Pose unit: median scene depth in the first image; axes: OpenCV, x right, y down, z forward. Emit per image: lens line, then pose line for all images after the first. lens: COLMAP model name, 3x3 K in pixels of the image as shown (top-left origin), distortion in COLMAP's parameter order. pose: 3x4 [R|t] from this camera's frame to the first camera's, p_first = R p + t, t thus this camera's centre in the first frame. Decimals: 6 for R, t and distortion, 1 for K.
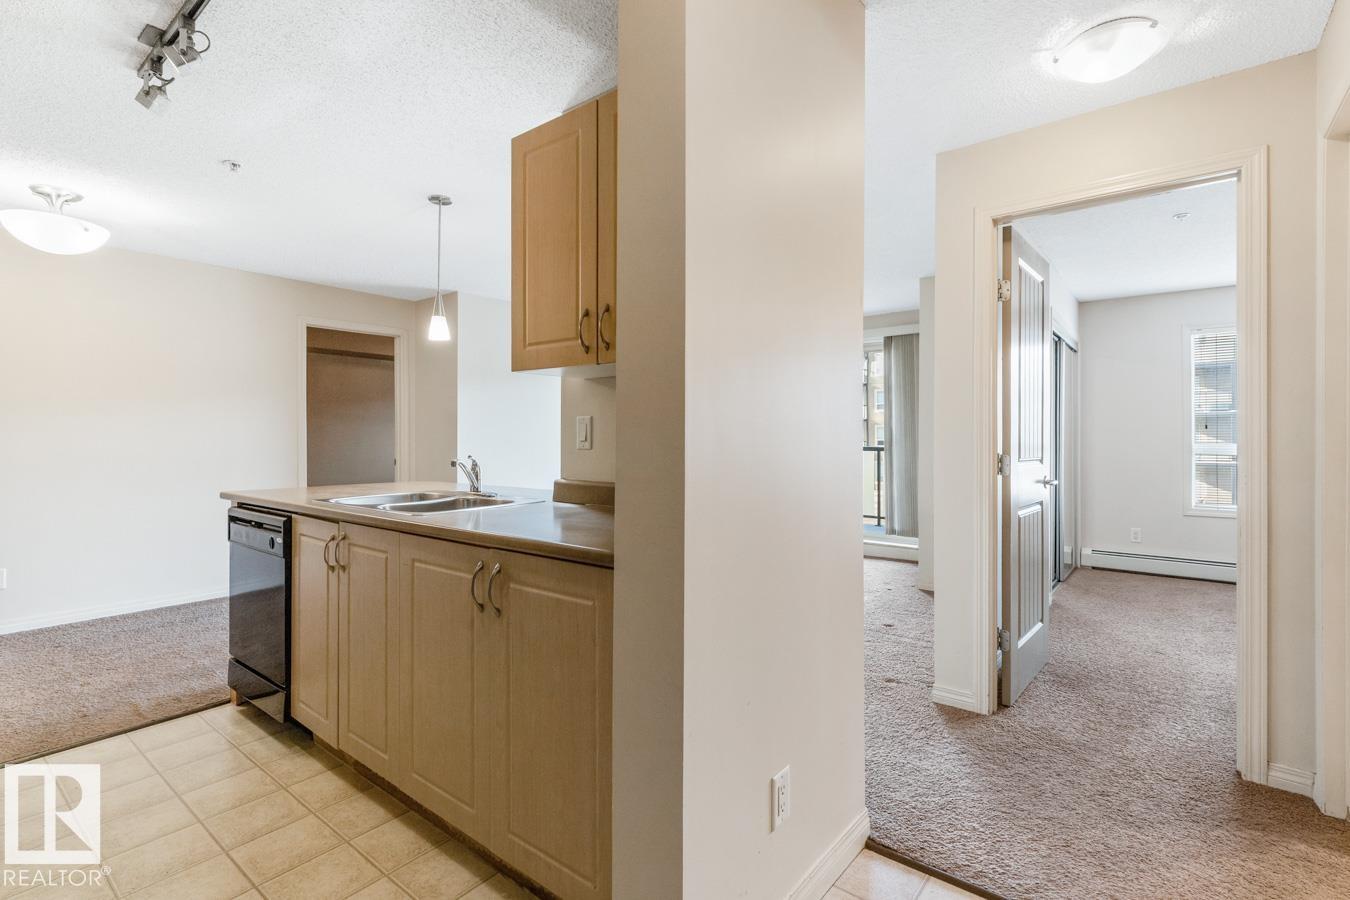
lens RADIAL K [[650.7, 0, 684.3], [0, 650.7, 433.3], [0, 0, 1]] dist [0.015239, -0.000834]
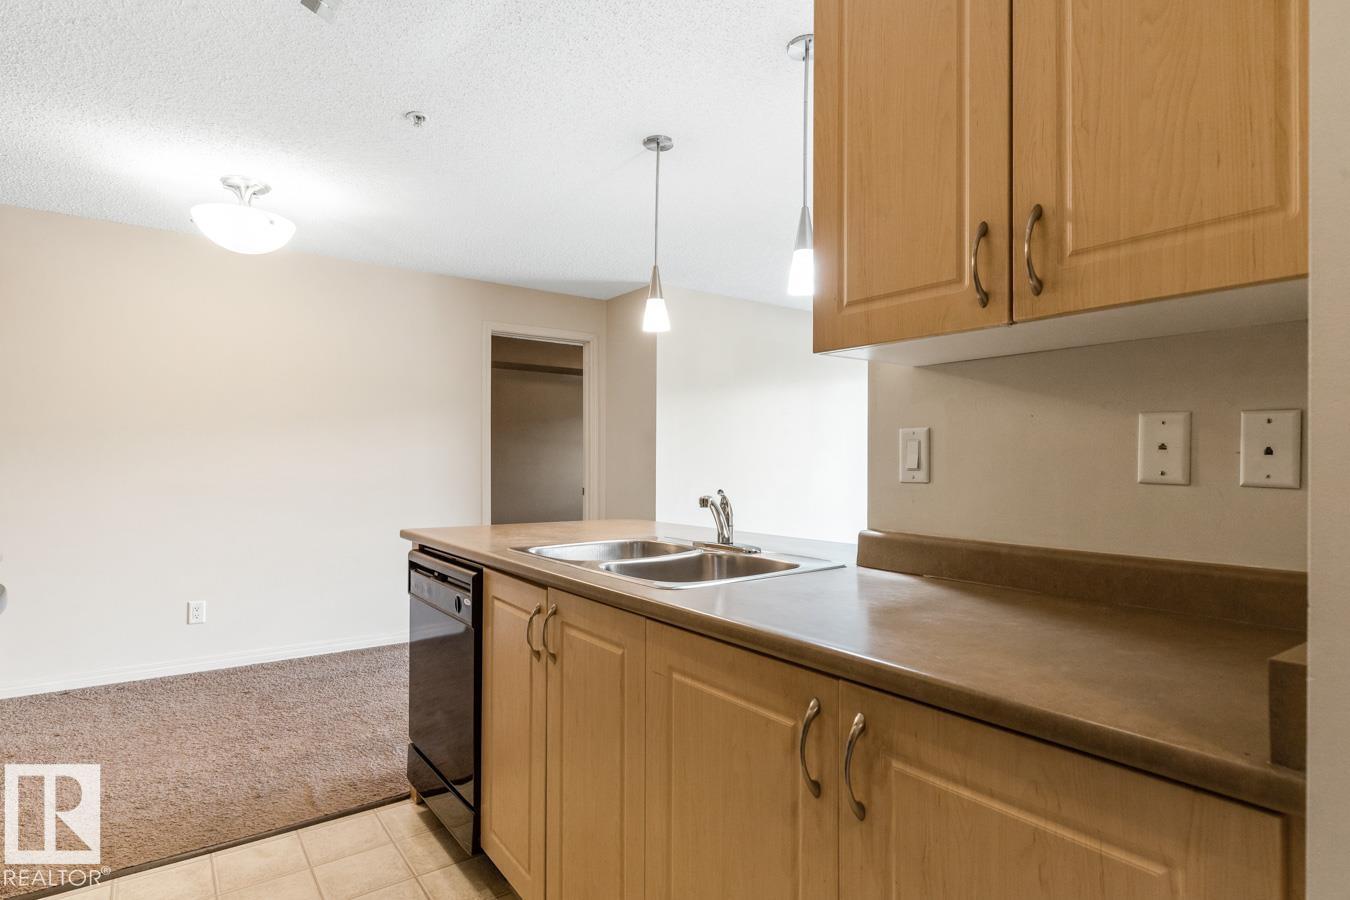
lens RADIAL K [[715.5, 0, 679.1], [0, 715.5, 455.2], [0, 0, 1]] dist [0.012262, -0.002913]
pose [[0.967173, 0.002583, -0.254106, -0.180007], [-0.004051, 0.999978, -0.005253, 0.002768], [0.254087, 0.006110, 0.967162, 0.274975]]
